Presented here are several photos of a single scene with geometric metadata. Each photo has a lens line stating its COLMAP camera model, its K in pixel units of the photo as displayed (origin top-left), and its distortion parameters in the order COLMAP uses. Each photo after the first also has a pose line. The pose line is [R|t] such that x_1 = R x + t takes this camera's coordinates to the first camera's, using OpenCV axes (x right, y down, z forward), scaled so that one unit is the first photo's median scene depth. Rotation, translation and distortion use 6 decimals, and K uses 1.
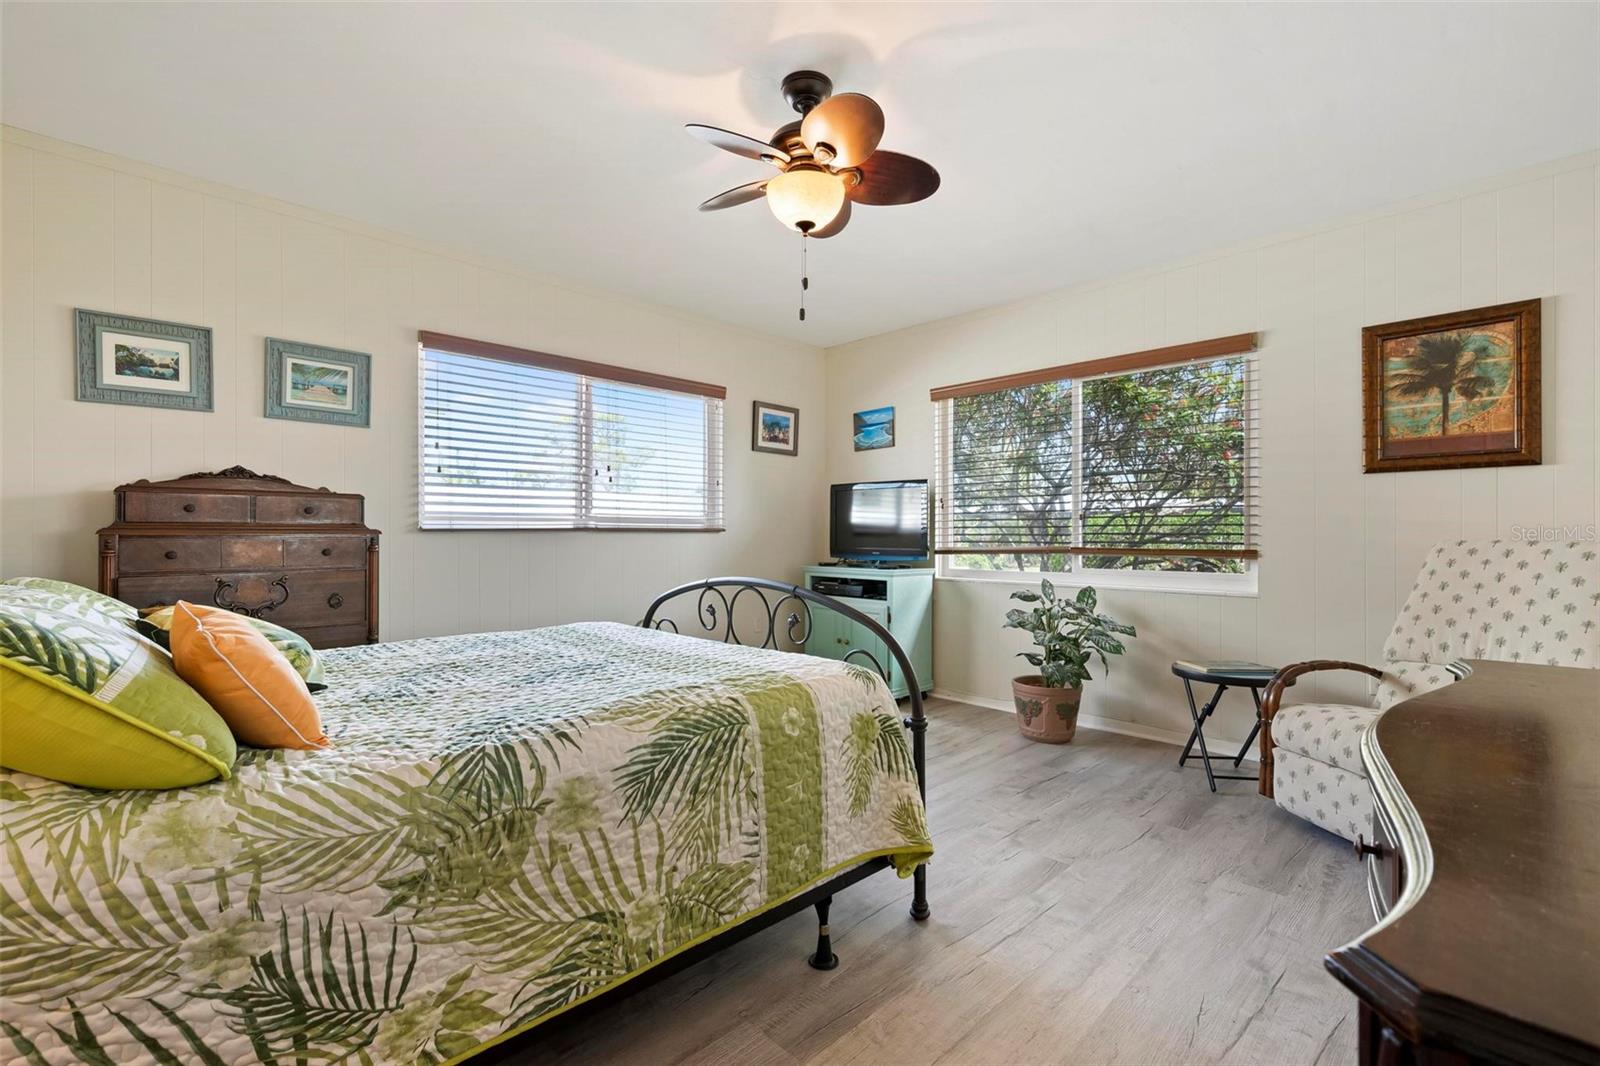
lens RADIAL K [[708.1, 0, 797.3], [0, 708.1, 538.7], [0, 0, 1]] dist [-0.002333, 0.000001]
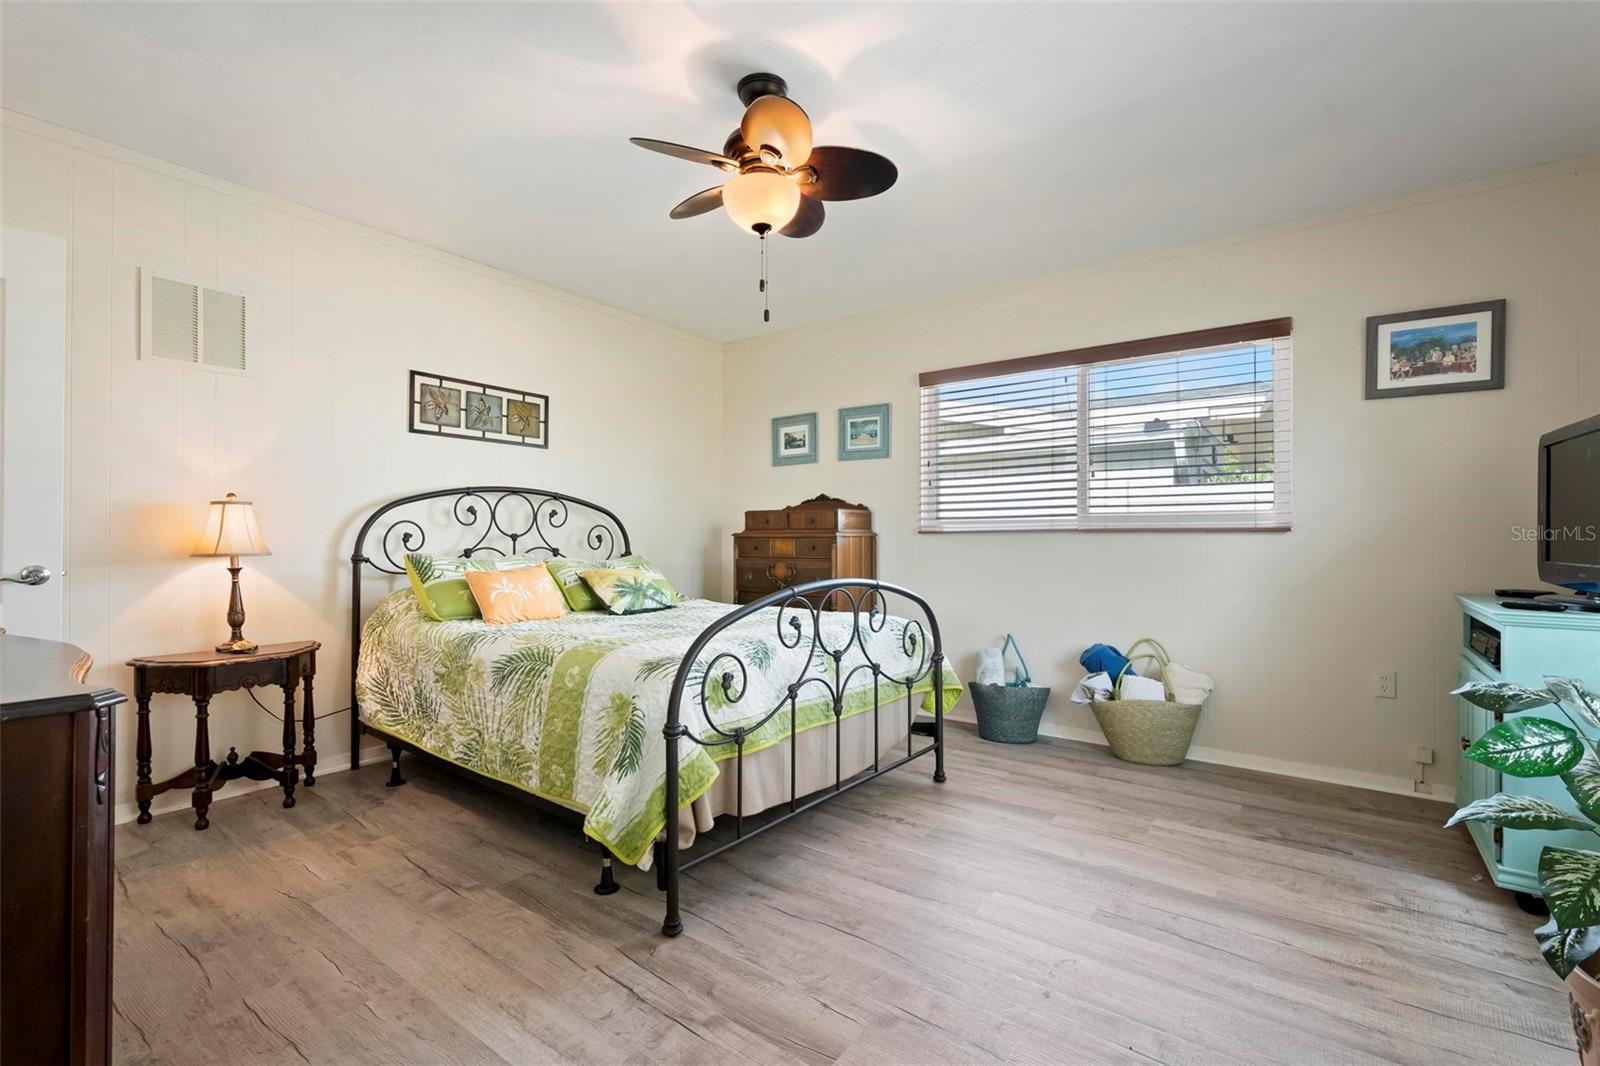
lens RADIAL K [[708.1, 0, 799.0], [0, 708.1, 533.9], [0, 0, 1]] dist [-0.002333, 0.000001]
pose [[0.149180, -0.006751, -0.988787, 0.805896], [-0.005624, 0.999955, -0.007676, 0.000420], [0.988794, 0.006706, 0.149135, 0.718281]]
